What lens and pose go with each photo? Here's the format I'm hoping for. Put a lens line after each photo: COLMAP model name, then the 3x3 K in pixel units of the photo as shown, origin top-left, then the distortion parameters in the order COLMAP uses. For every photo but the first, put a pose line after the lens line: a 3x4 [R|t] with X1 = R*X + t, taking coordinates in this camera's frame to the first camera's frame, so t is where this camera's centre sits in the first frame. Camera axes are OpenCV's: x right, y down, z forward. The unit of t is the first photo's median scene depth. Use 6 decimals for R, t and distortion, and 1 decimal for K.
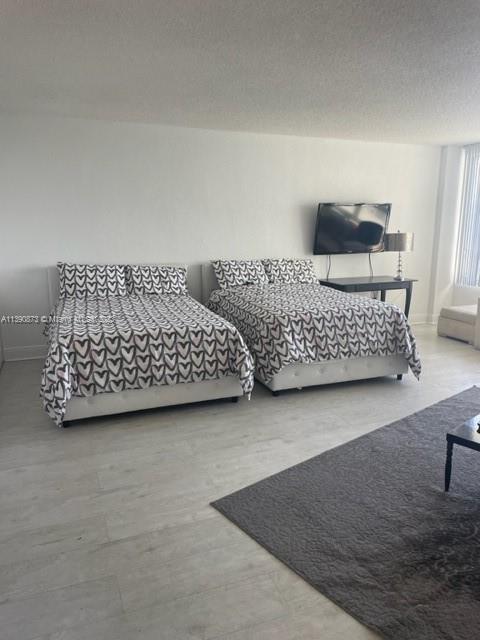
lens RADIAL K [[476.2, 0, 240.0], [0, 476.2, 320.0], [0, 0, 1]] dist [0.079687, -0.106487]
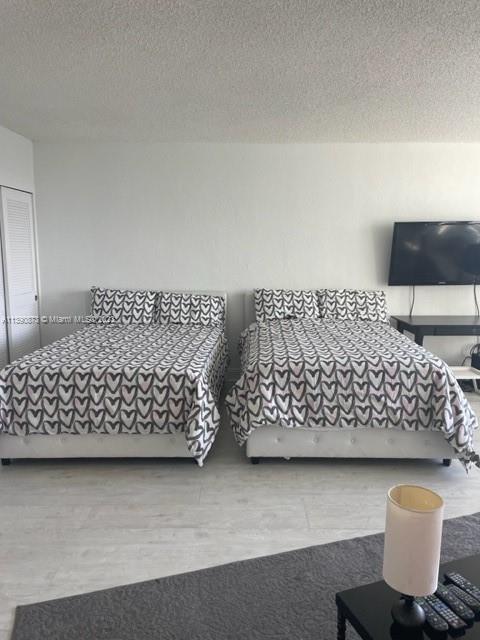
lens RADIAL K [[476.2, 0, 240.0], [0, 476.2, 320.0], [0, 0, 1]] dist [0.079687, -0.106487]
pose [[0.928168, 0.055432, -0.368011, 0.339000], [-0.071942, 0.996918, -0.031283, -0.052907], [0.365143, 0.055511, 0.929295, 0.241029]]
